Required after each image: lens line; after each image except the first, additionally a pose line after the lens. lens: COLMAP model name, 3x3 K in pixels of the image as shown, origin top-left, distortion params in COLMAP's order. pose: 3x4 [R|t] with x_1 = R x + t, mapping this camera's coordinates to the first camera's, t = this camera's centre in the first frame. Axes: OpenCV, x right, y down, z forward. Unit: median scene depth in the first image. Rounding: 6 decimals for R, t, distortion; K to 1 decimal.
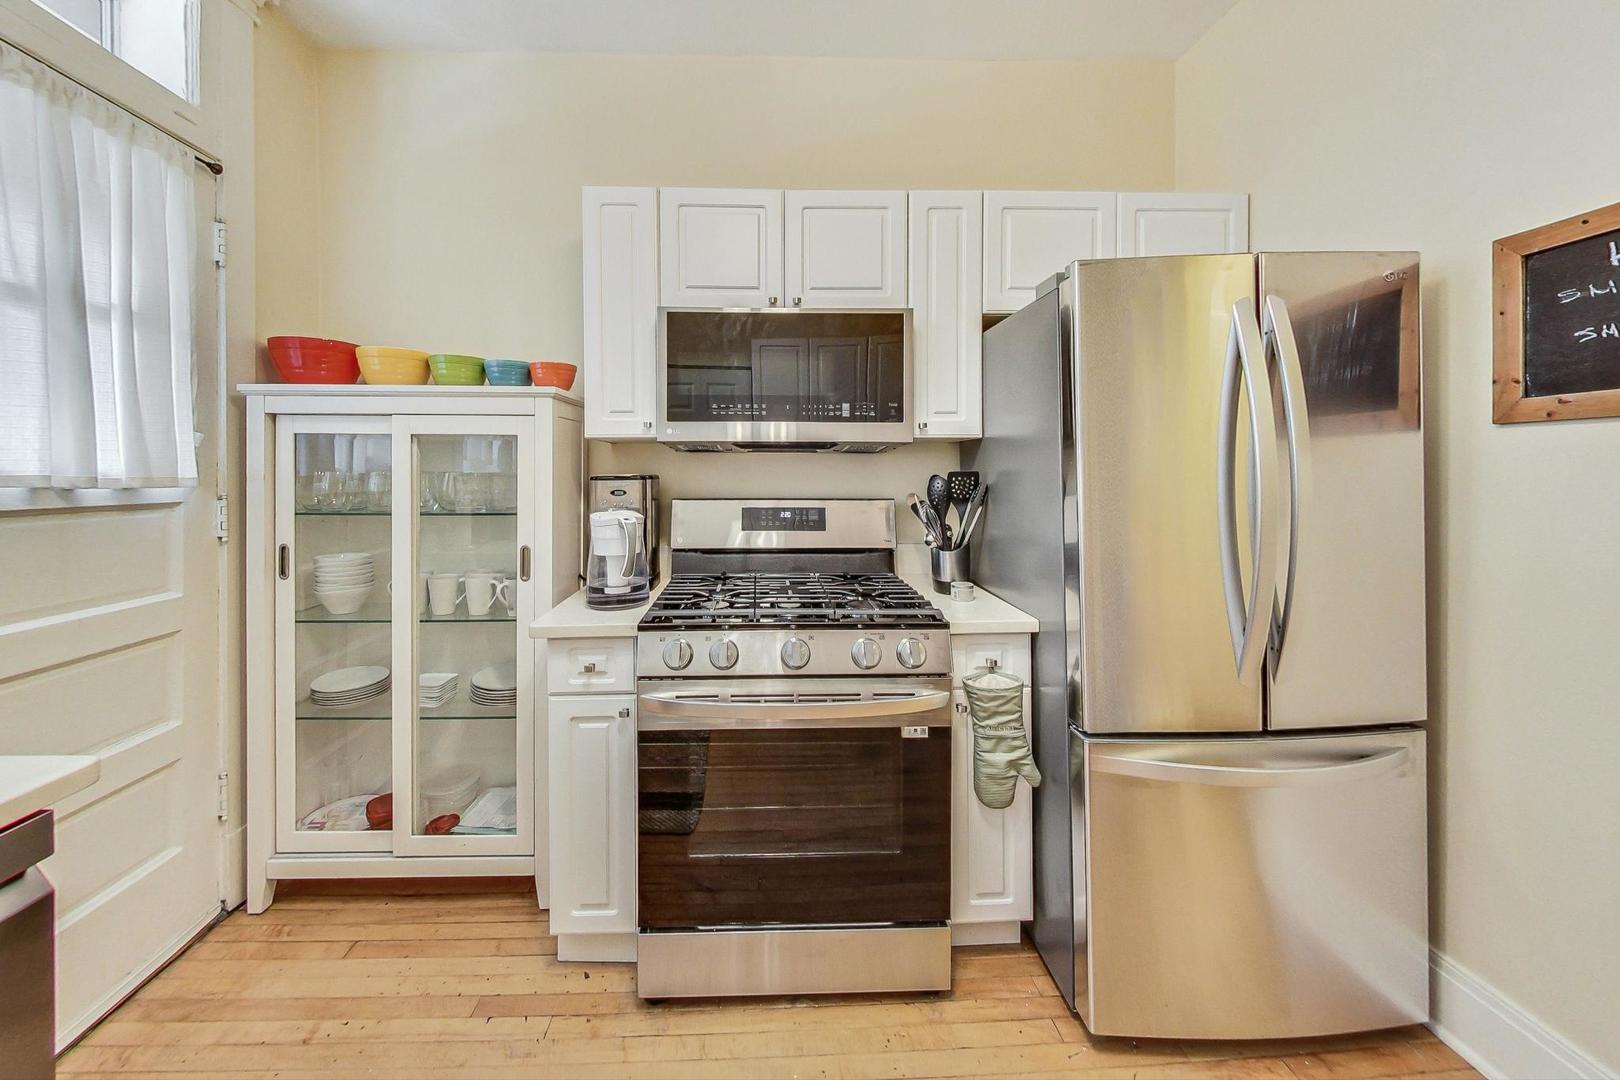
lens RADIAL K [[575.3, 0, 804.5], [0, 575.3, 467.6], [0, 0, 1]] dist [0.000346, -0.002297]
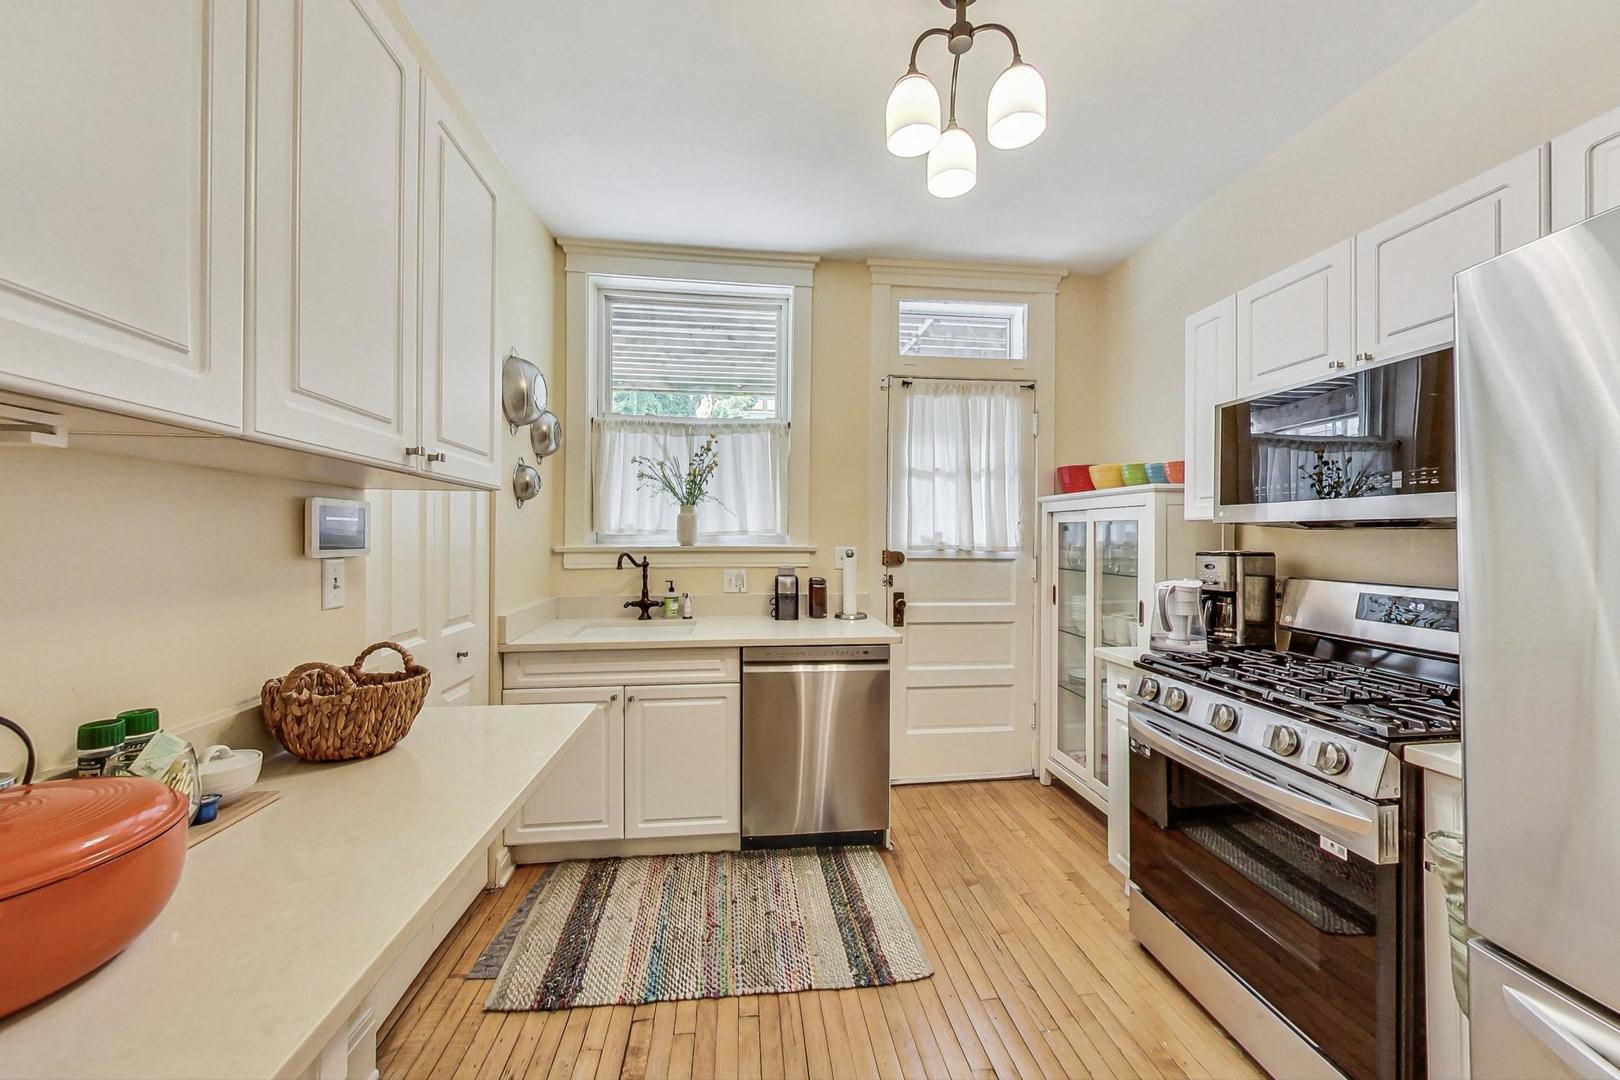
lens RADIAL K [[584.2, 0, 810.0], [0, 584.2, 540.0], [0, 0, 1]] dist [0.001369, 0.000122]
pose [[0.086358, 0.007765, -0.996234, 0.835147], [-0.004021, 0.999964, 0.007446, -0.016976], [0.996256, 0.003363, 0.086386, 0.091602]]
